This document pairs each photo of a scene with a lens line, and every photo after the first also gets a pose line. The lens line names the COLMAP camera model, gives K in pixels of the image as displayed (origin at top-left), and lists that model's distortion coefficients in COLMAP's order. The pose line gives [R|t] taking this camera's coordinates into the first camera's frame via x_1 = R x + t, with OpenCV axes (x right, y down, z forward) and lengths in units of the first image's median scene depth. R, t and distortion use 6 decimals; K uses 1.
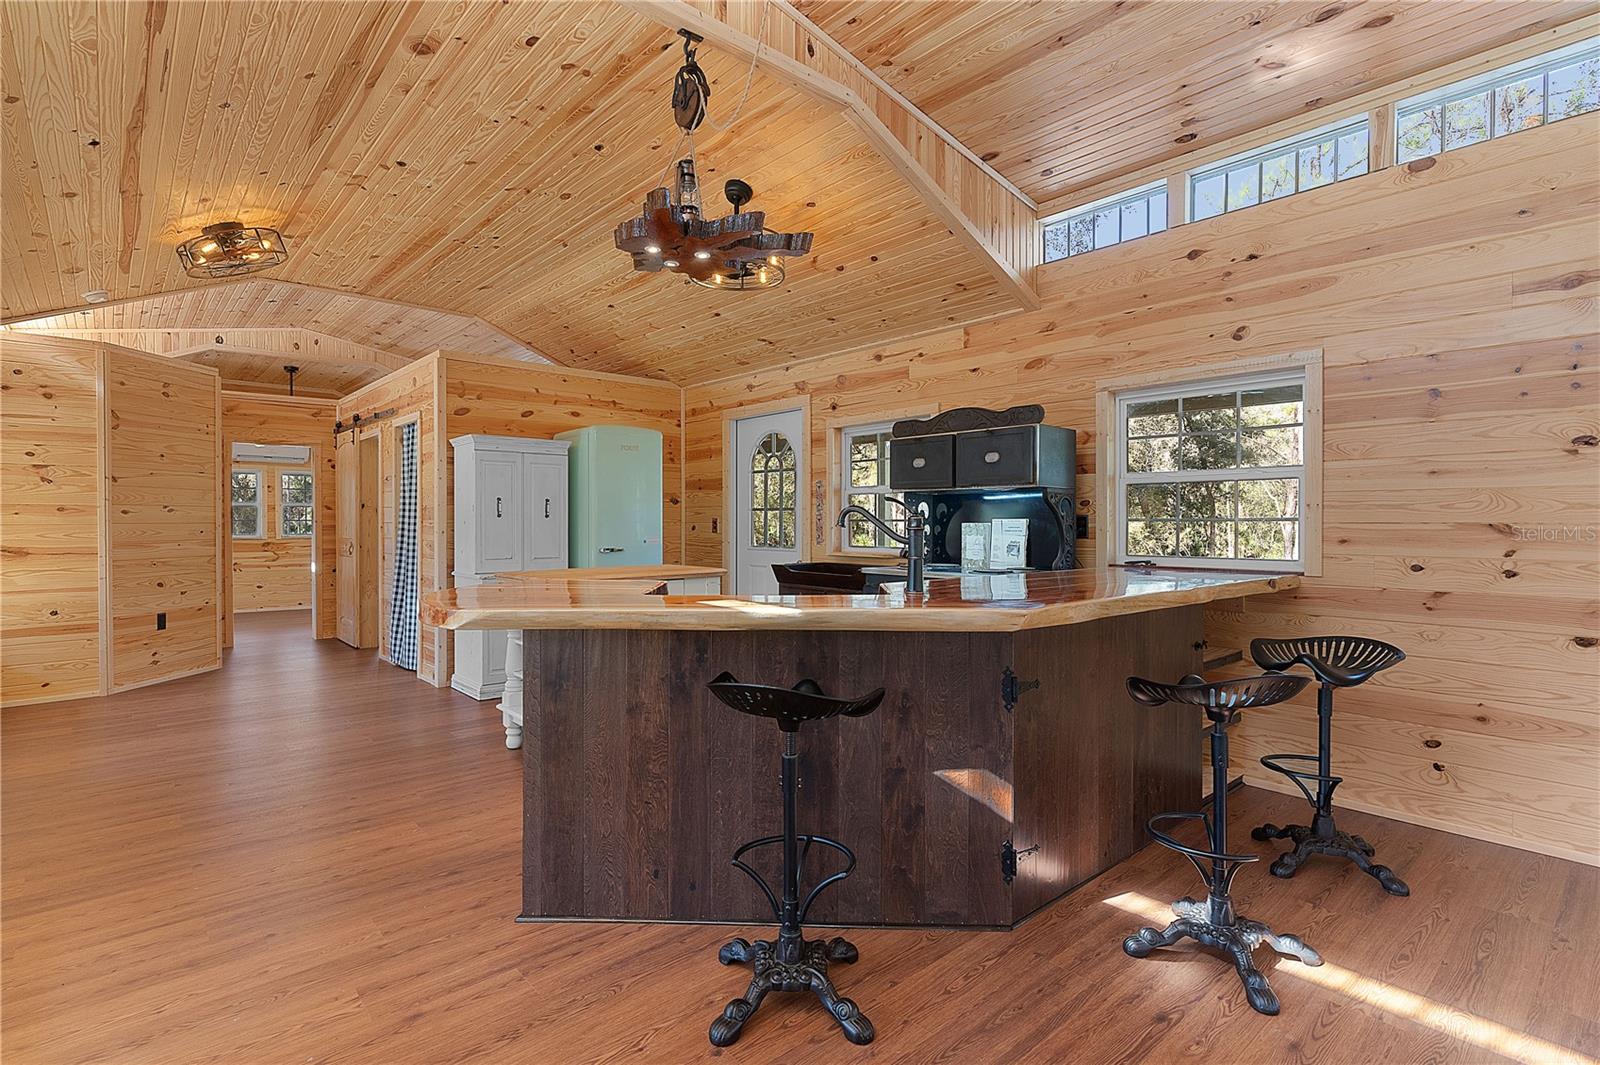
lens RADIAL K [[770.3, 0, 784.9], [0, 770.3, 527.4], [0, 0, 1]] dist [0.002180, -0.001101]
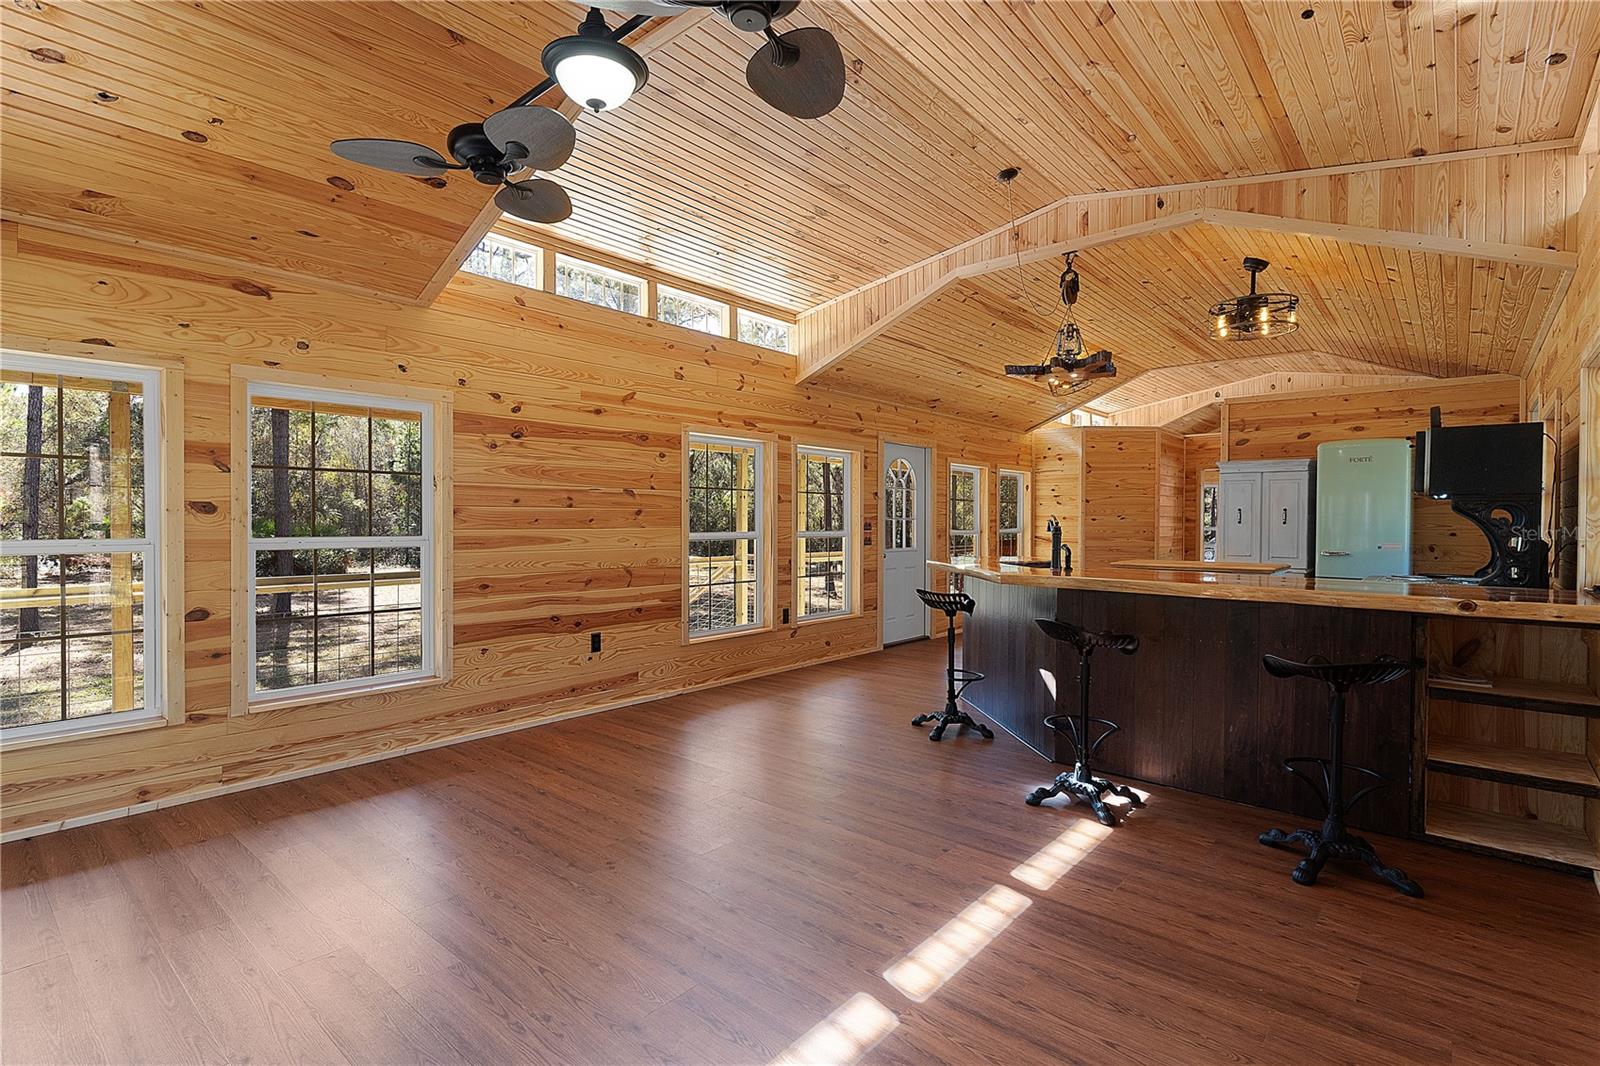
lens RADIAL K [[769.0, 0, 787.8], [0, 769.0, 527.9], [0, 0, 1]] dist [0.001701, 0.000663]
pose [[0.134869, 0.010477, -0.990808, 0.940814], [-0.012750, 0.999880, 0.008838, -0.008945], [0.990781, 0.011441, 0.134986, 0.078373]]
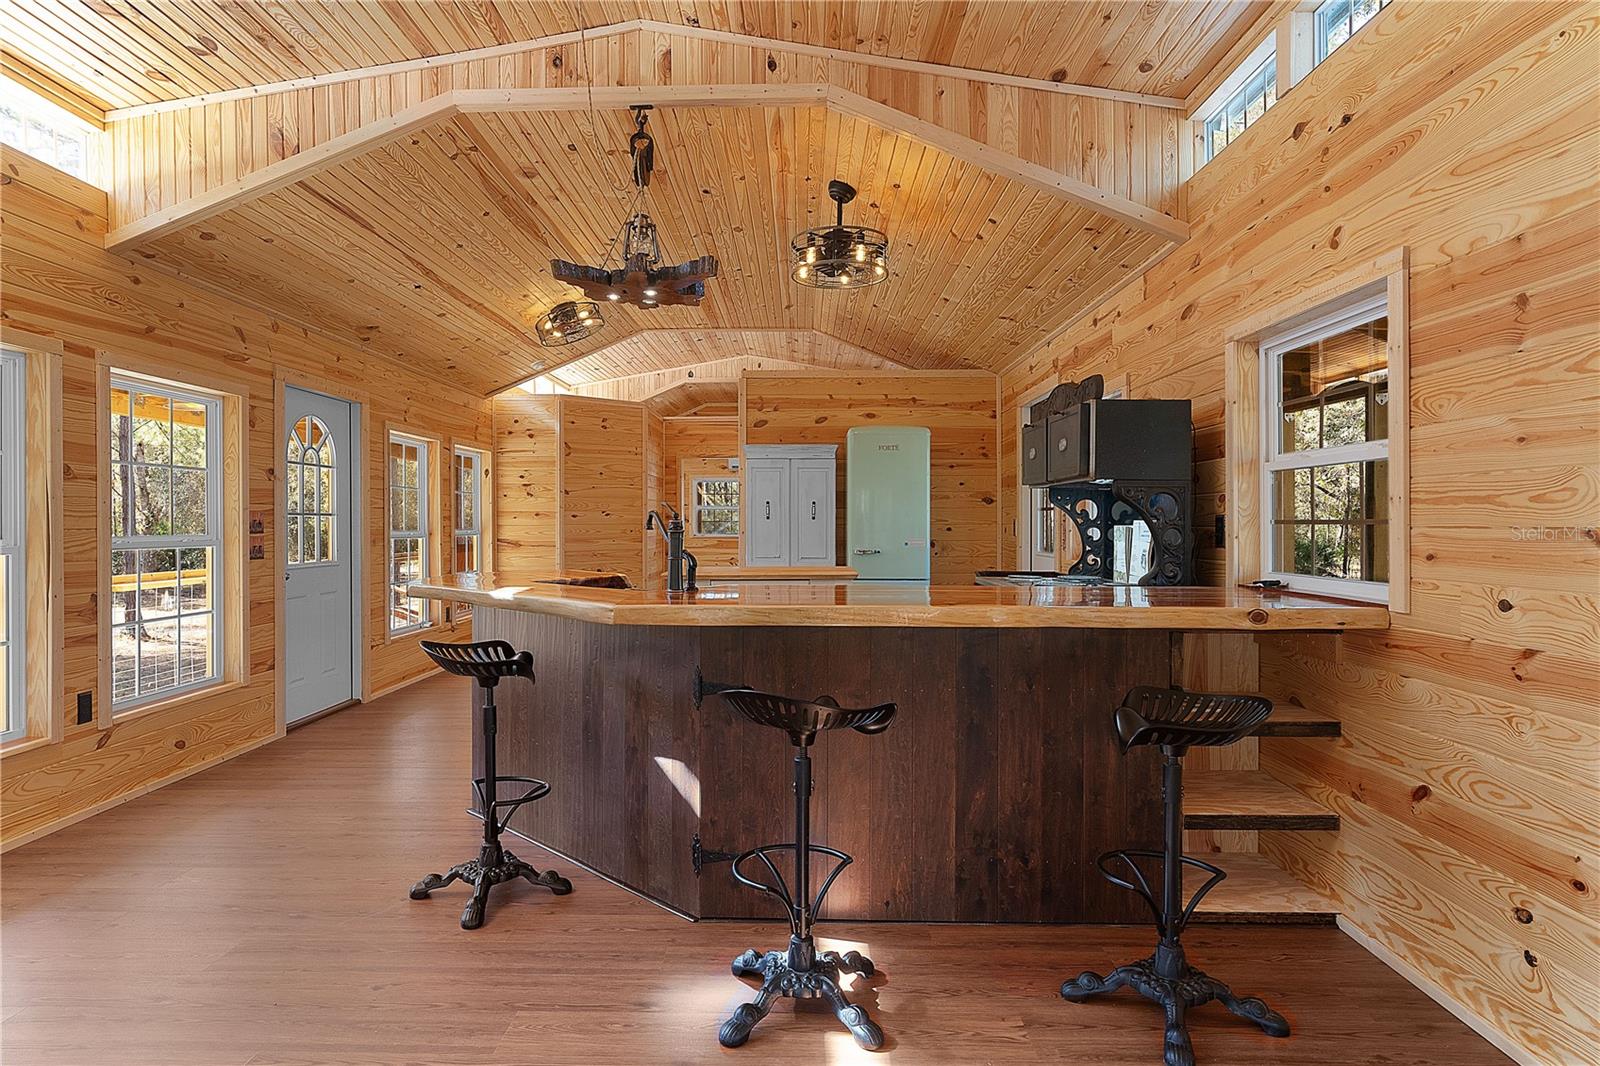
lens RADIAL K [[892.4, 0, 784.9], [0, 892.4, 520.1], [0, 0, 1]] dist [-0.002771, 0.001333]
pose [[0.739425, -0.002026, -0.673236, 0.575269], [-0.004287, 0.999961, -0.007717, -0.002557], [0.673225, 0.008593, 0.739388, 0.093898]]
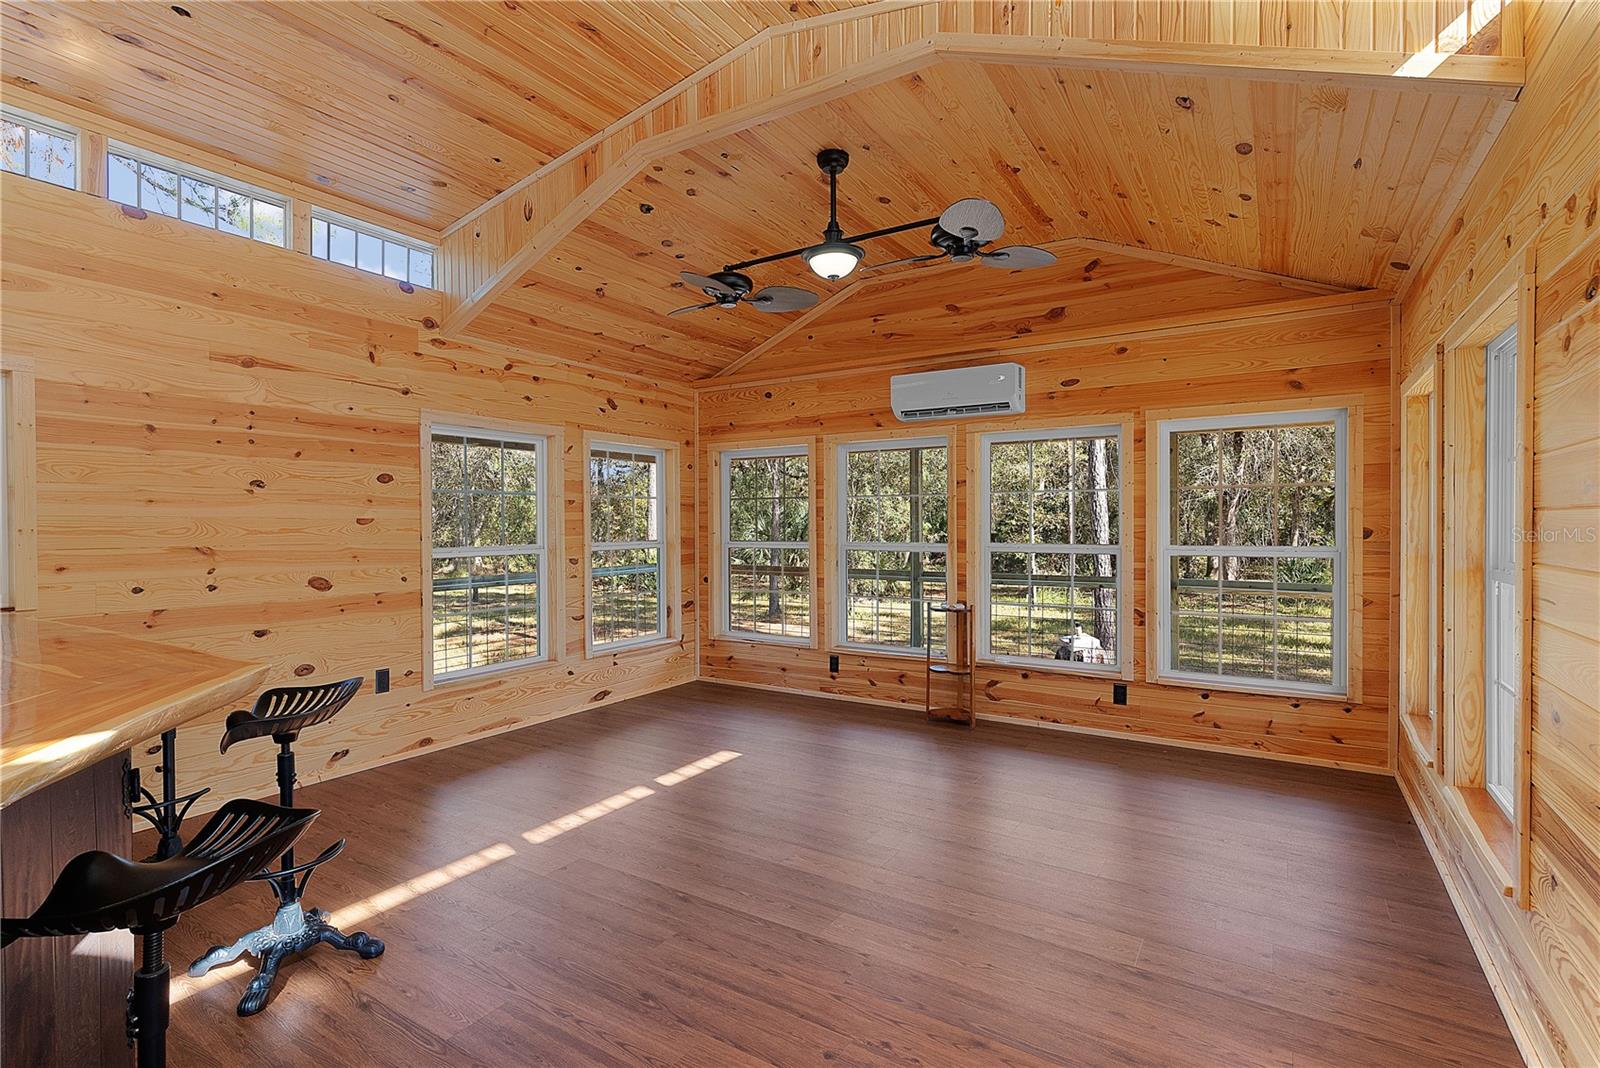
lens RADIAL K [[764.9, 0, 787.2], [0, 764.9, 529.7], [0, 0, 1]] dist [0.000013, -0.001677]
pose [[-0.277991, -0.005011, 0.960571, -0.290383], [0.012281, 0.999886, 0.008771, -0.019122], [-0.960505, 0.014235, -0.277898, 0.285370]]
